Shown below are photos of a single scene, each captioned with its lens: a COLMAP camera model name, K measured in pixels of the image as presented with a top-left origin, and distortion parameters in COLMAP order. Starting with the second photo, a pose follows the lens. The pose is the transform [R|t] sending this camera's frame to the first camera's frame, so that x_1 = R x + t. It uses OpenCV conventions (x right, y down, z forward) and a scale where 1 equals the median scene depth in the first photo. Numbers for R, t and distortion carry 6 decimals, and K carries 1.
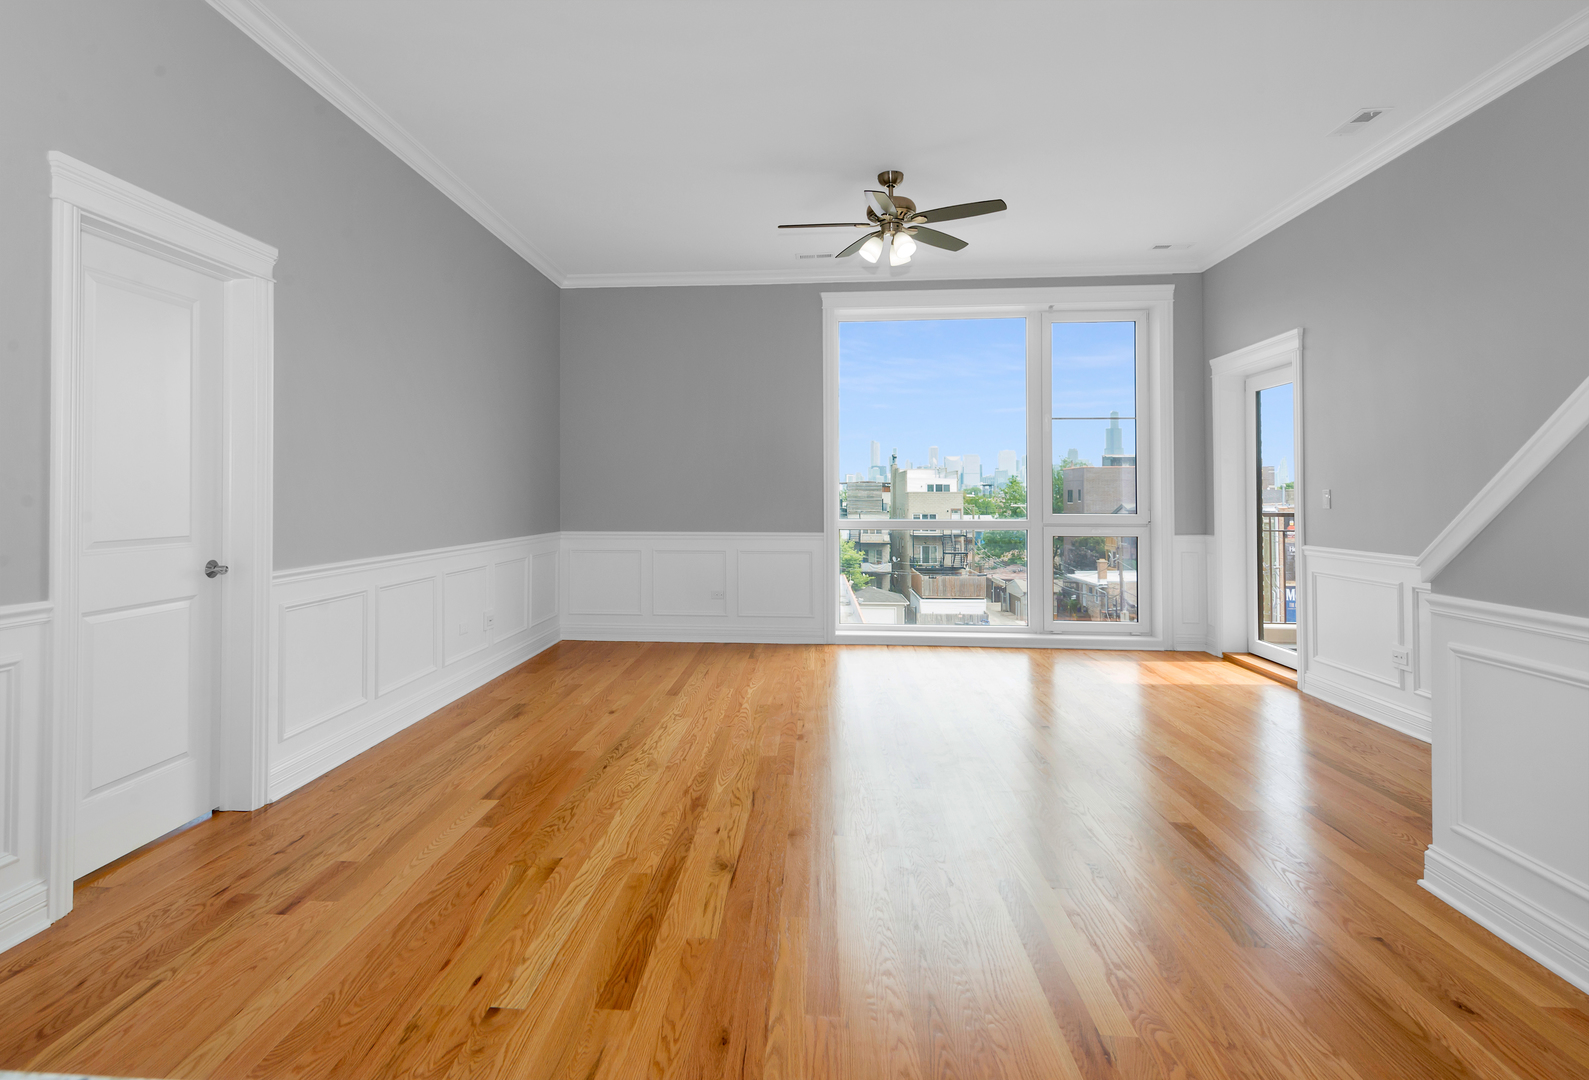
lens RADIAL K [[805.1, 0, 768.2], [0, 805.1, 474.8], [0, 0, 1]] dist [0.017045, -0.005680]
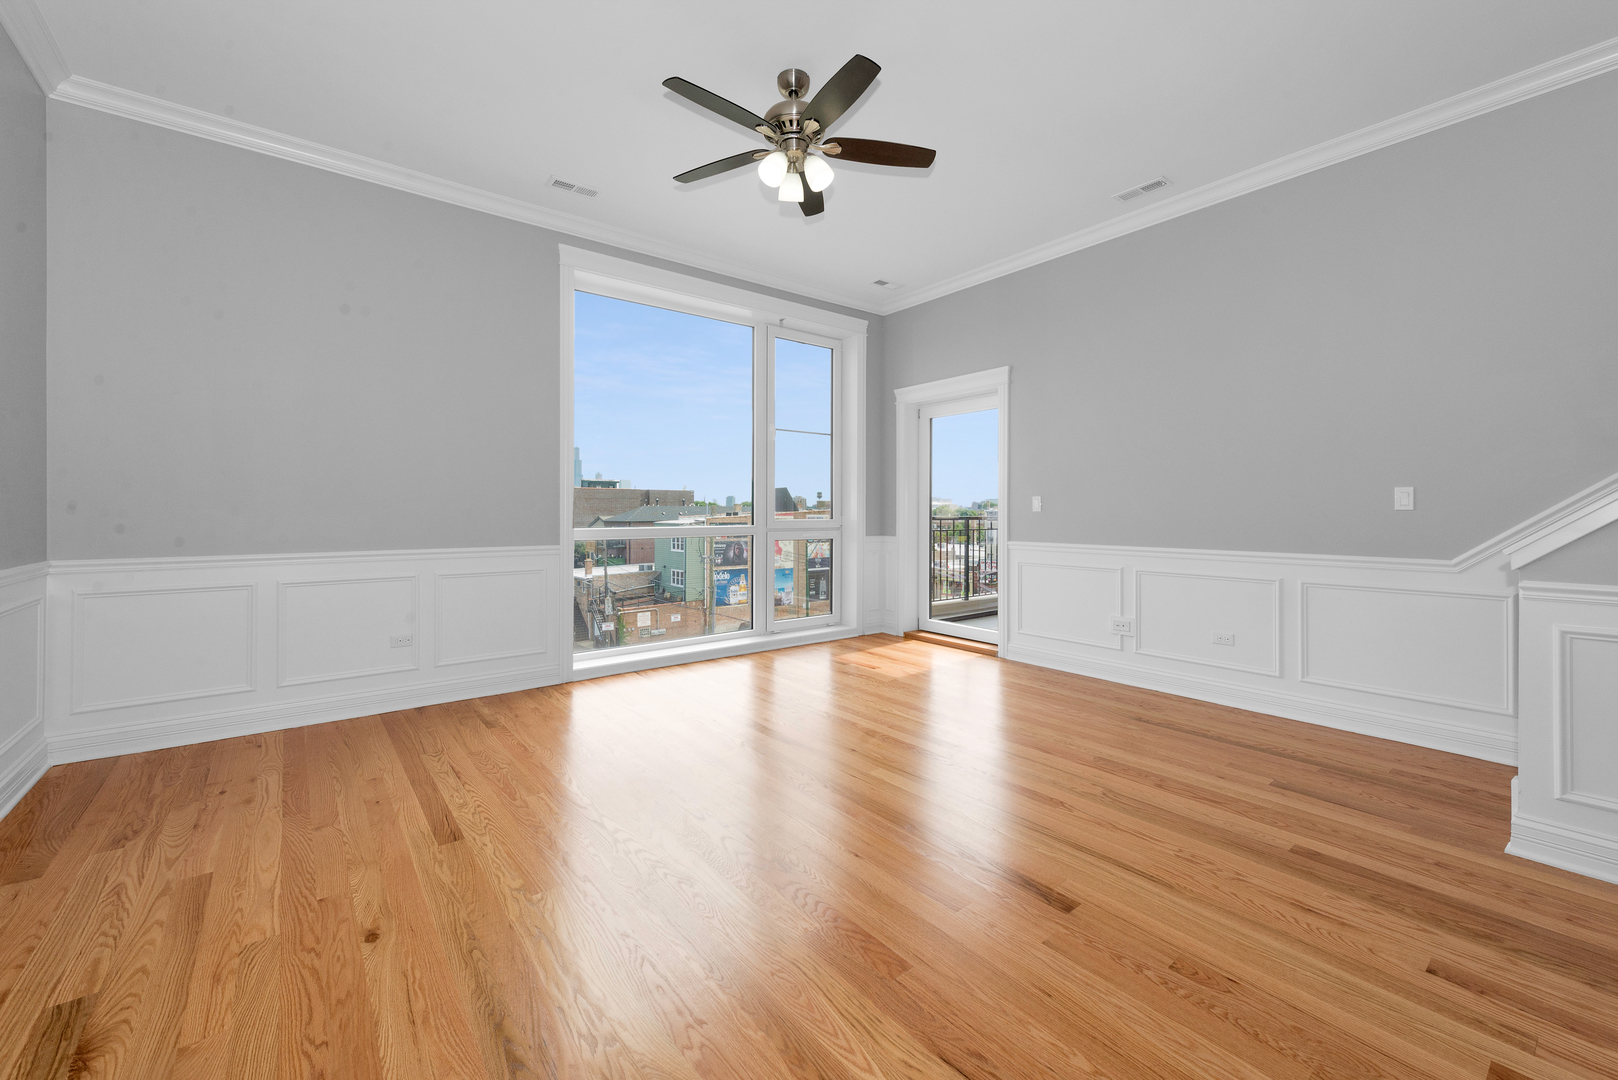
lens RADIAL K [[633.5, 0, 797.1], [0, 633.5, 506.4], [0, 0, 1]] dist [0.010830, -0.001728]
pose [[0.751057, 0.003948, 0.660225, -0.245037], [-0.017338, 0.999755, 0.013745, 0.028290], [-0.660010, -0.021770, 0.750942, 0.531302]]
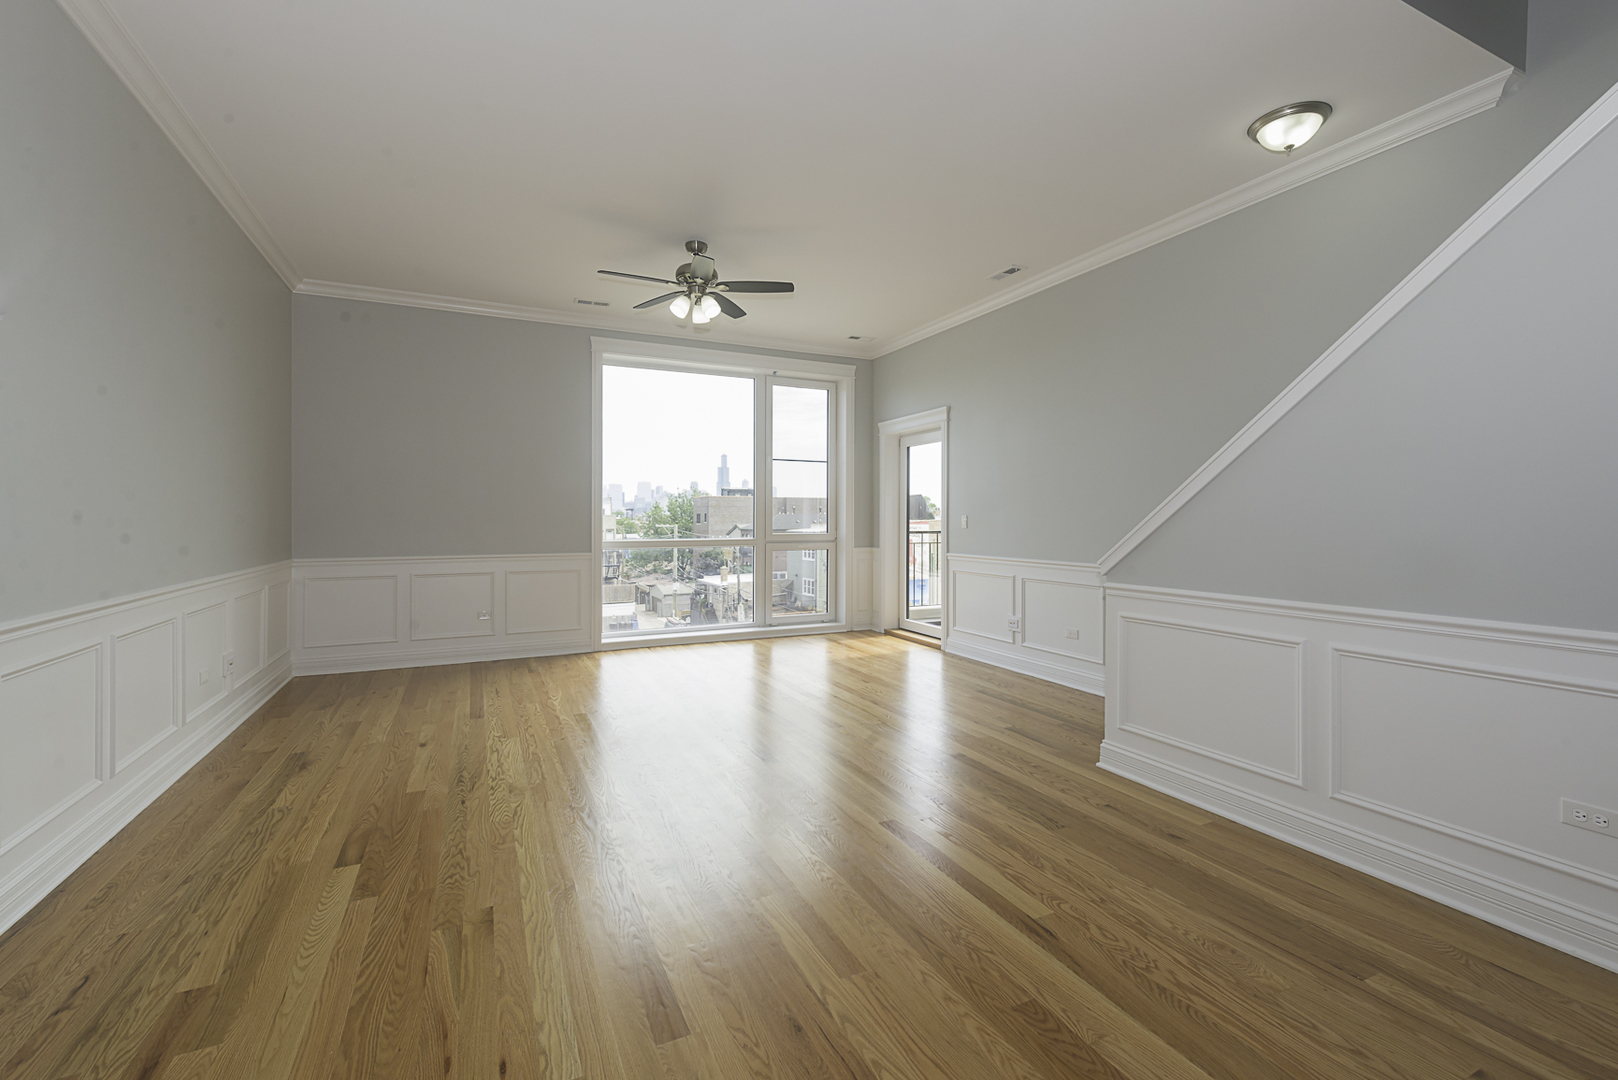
lens RADIAL K [[659.3, 0, 798.3], [0, 659.3, 513.7], [0, 0, 1]] dist [0.014145, -0.003047]
pose [[0.873315, 0.002862, 0.487148, -0.180885], [-0.012232, 0.999796, 0.016054, -0.000977], [-0.487003, -0.019979, 0.873172, 0.088534]]
